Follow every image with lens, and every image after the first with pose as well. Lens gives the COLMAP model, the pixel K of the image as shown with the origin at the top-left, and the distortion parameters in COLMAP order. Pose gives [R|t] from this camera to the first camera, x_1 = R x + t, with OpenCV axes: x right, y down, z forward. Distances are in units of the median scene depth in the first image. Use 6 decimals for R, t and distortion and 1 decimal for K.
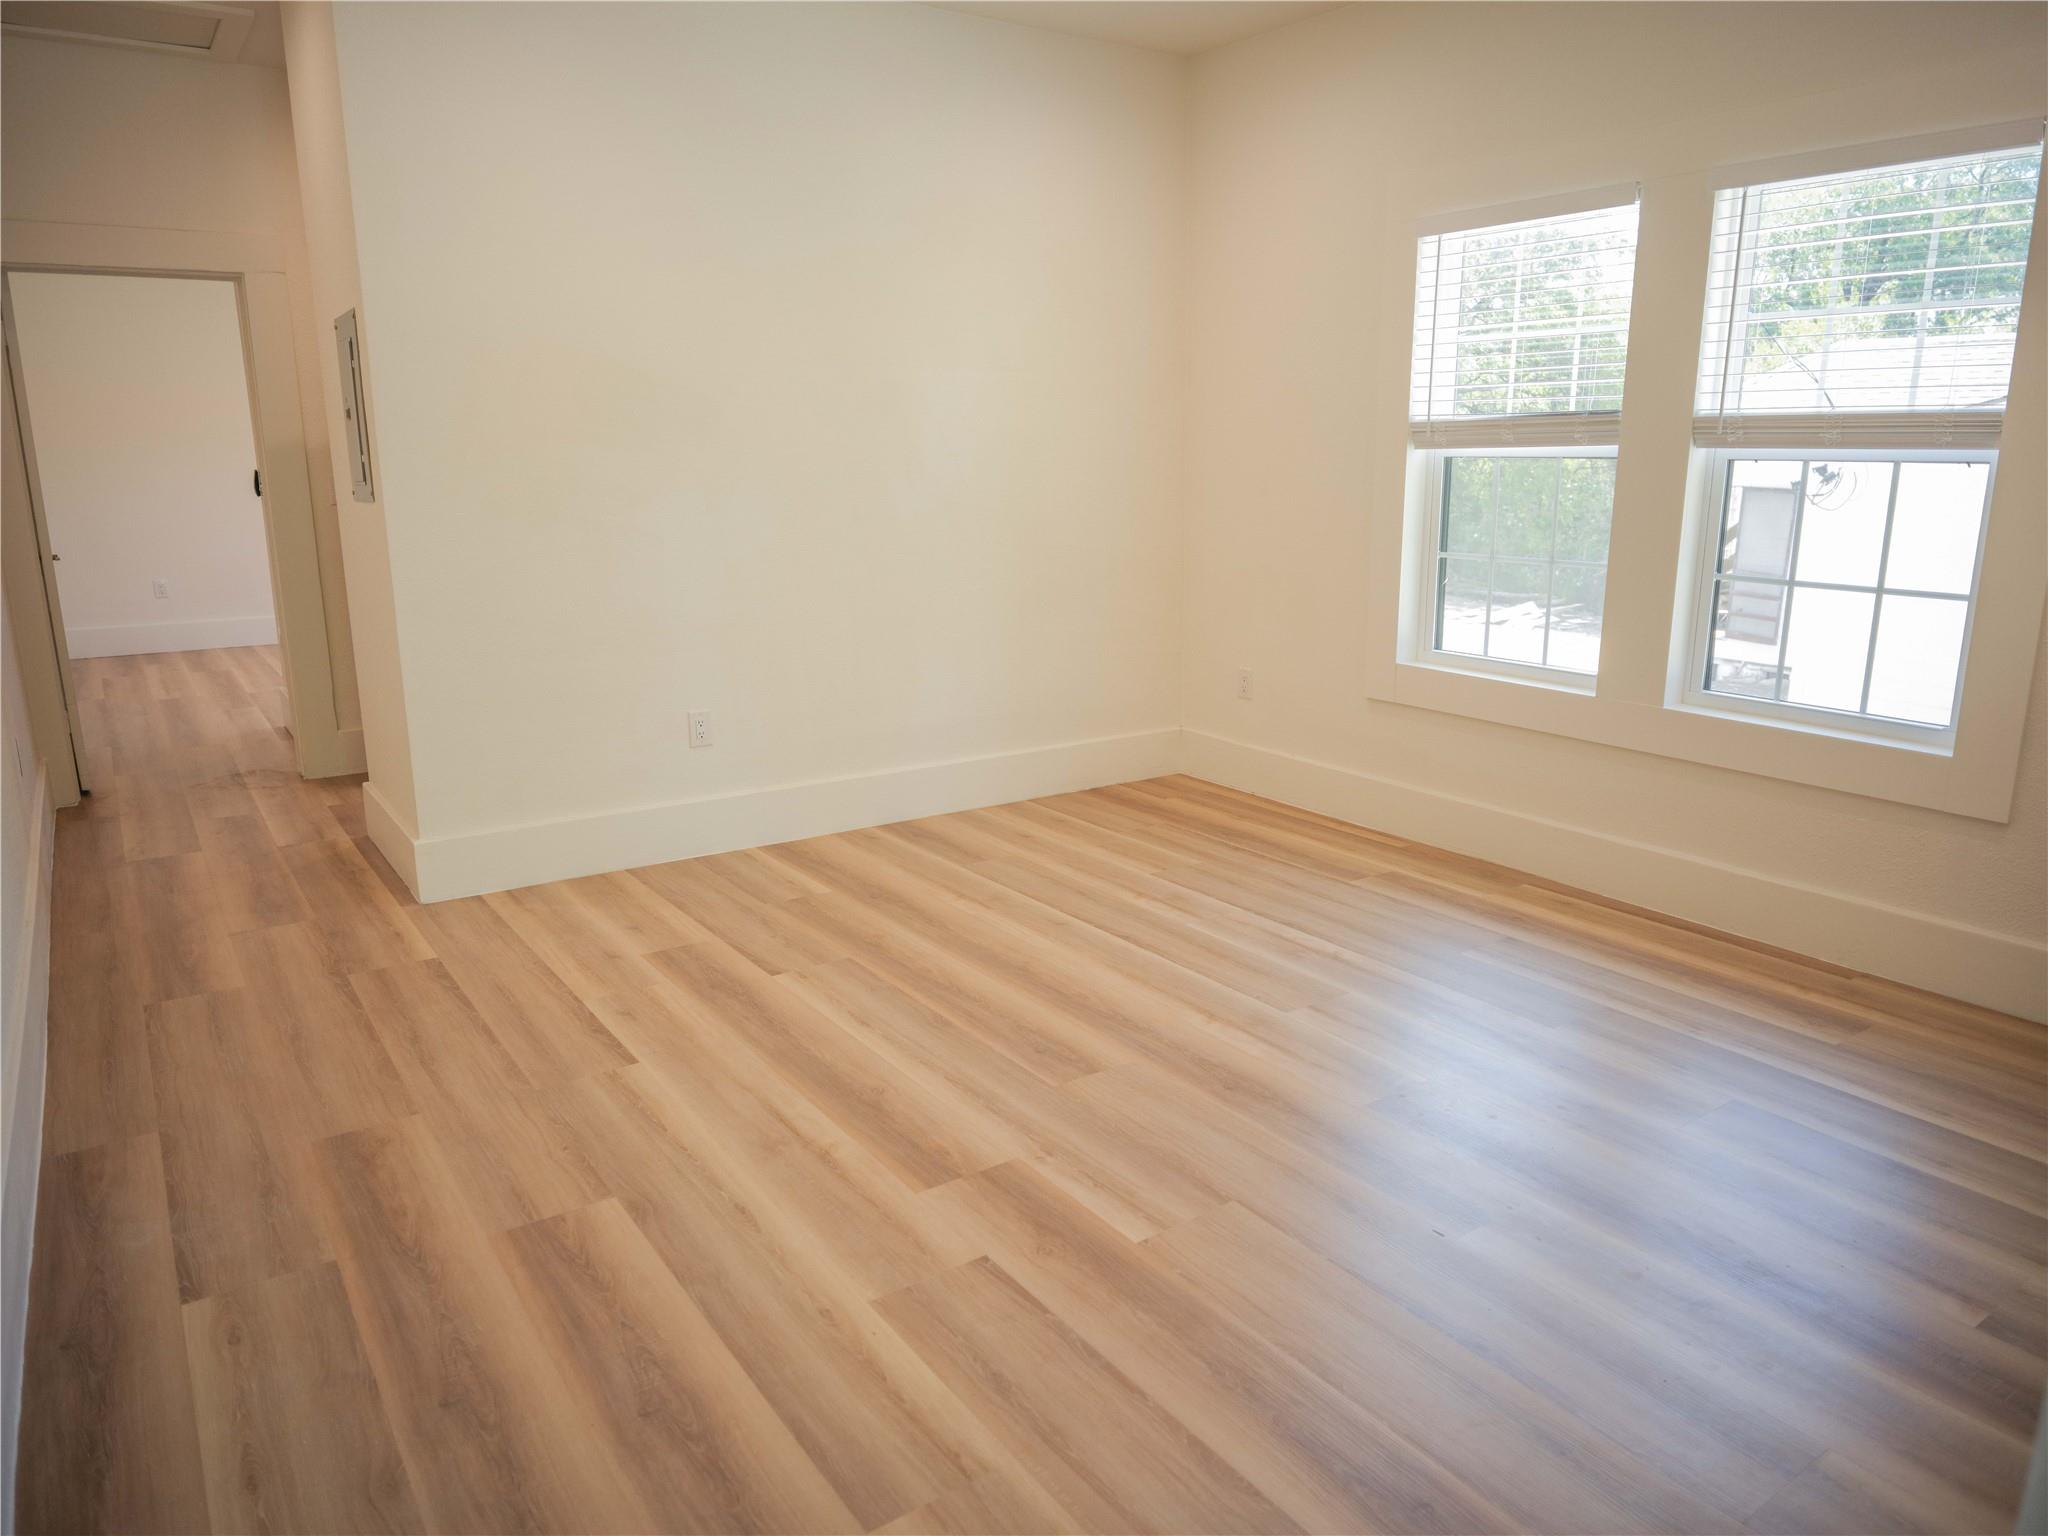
lens RADIAL K [[1337.1, 0, 1032.3], [0, 1337.1, 768.9], [0, 0, 1]] dist [-0.019010, -0.002713]
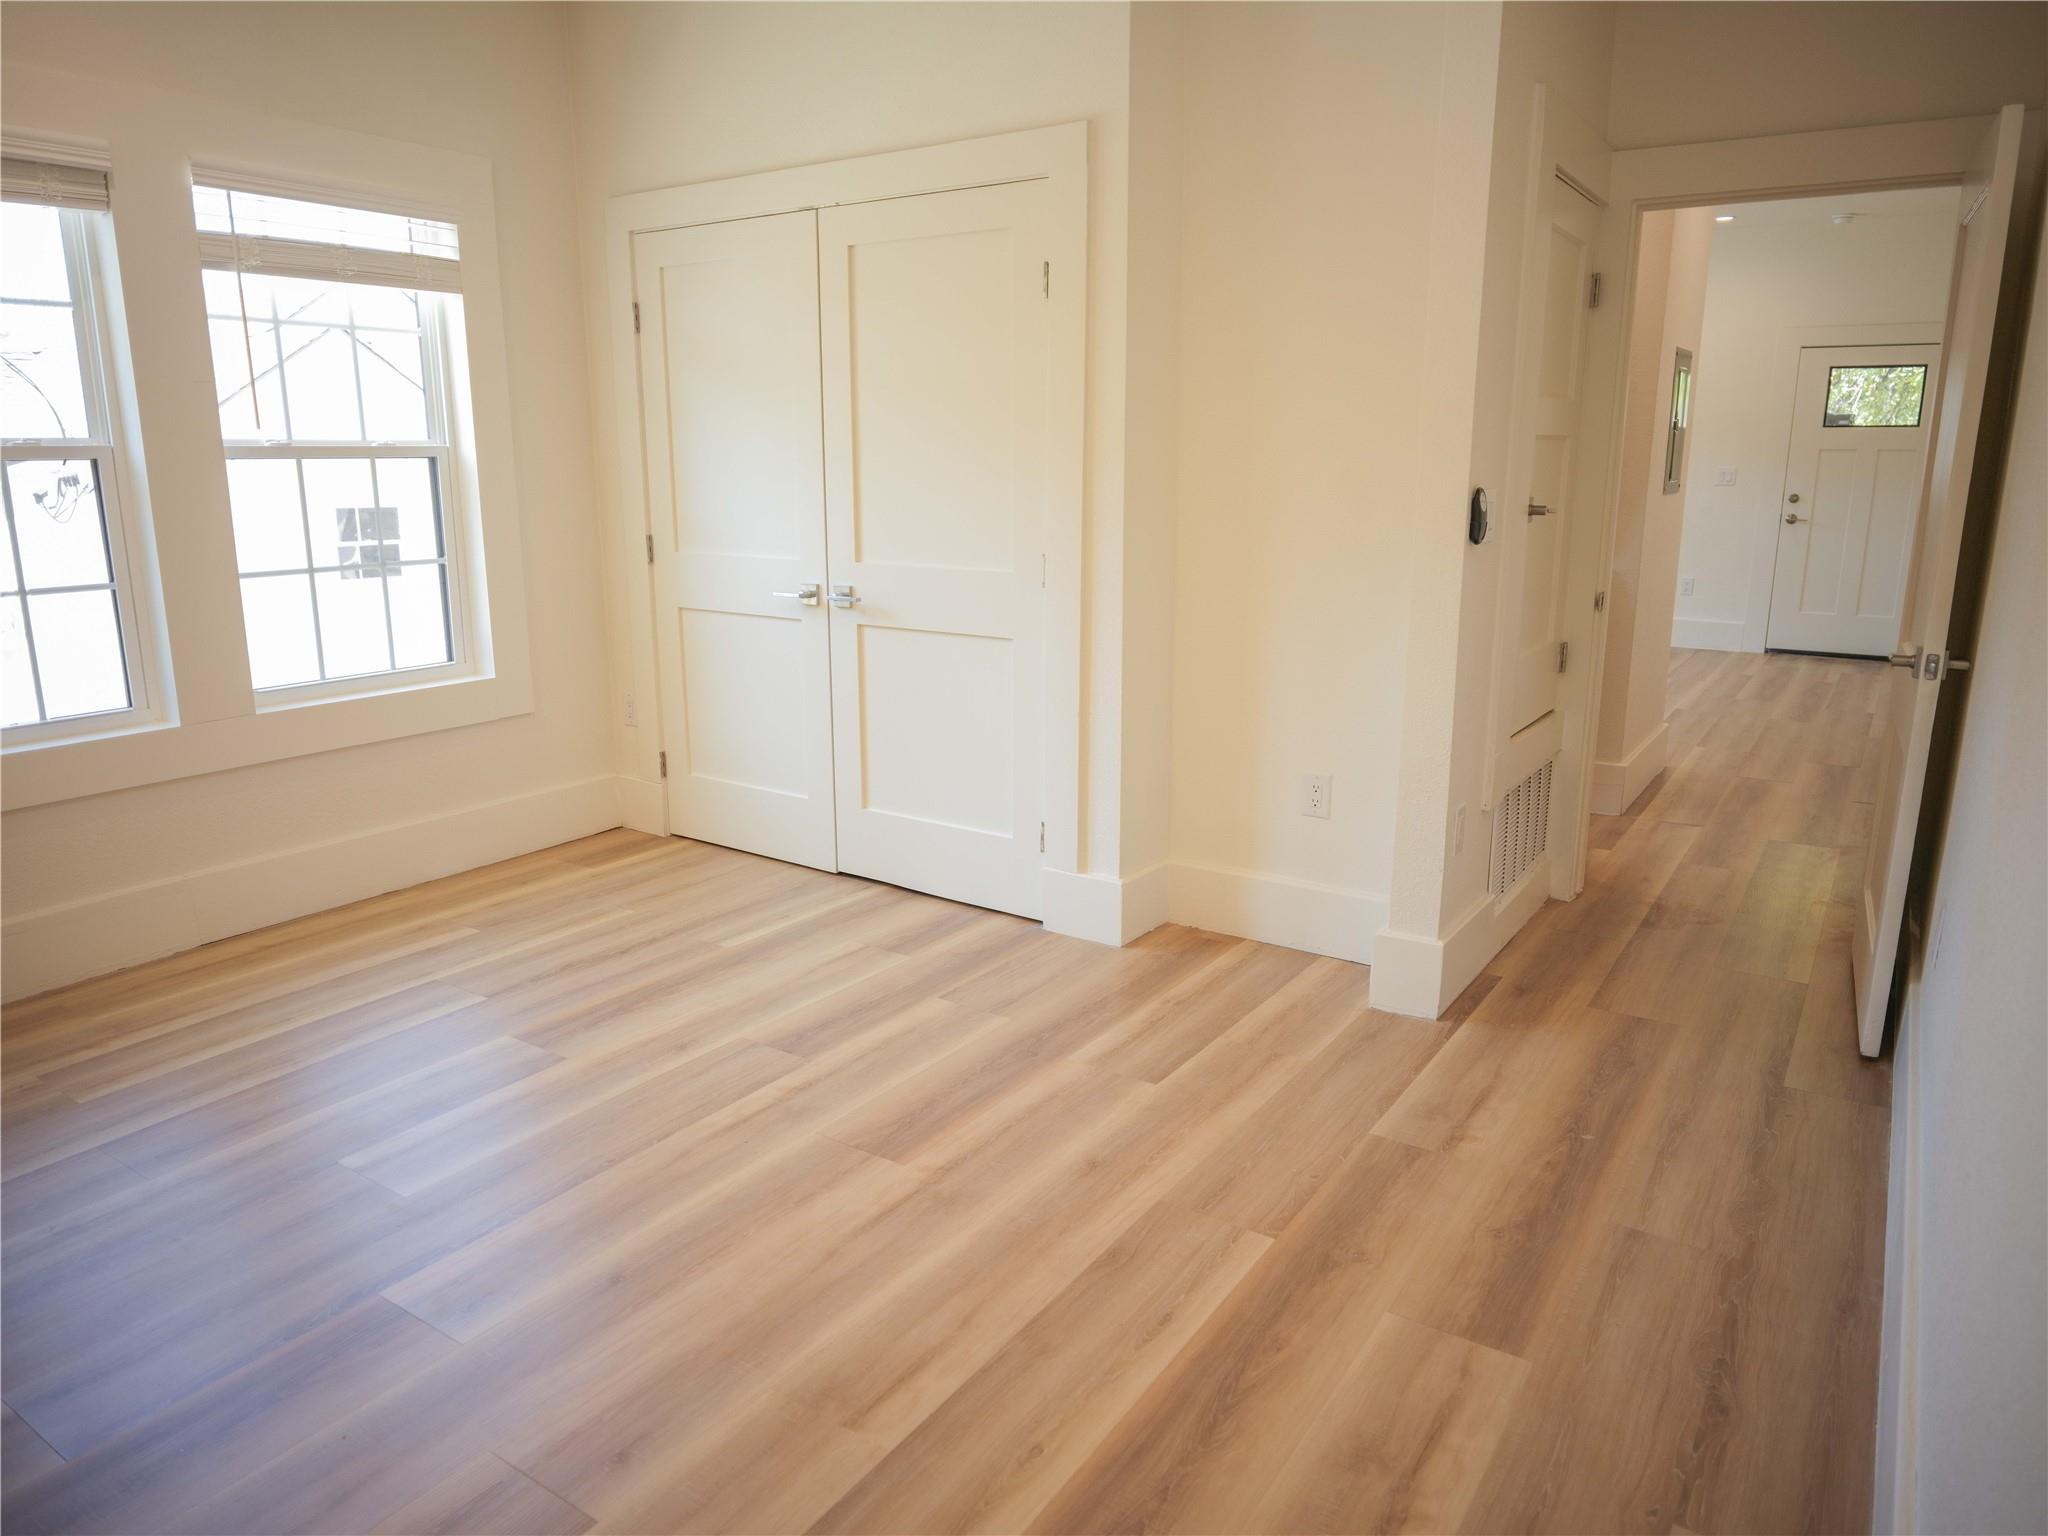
lens RADIAL K [[1337.1, 0, 1032.3], [0, 1337.1, 768.9], [0, 0, 1]] dist [-0.019010, -0.002713]
pose [[-0.363318, -0.217942, 0.905815, -1.788975], [0.208464, 0.928586, 0.307035, -0.568610], [-0.908043, 0.300381, -0.291939, 2.405831]]
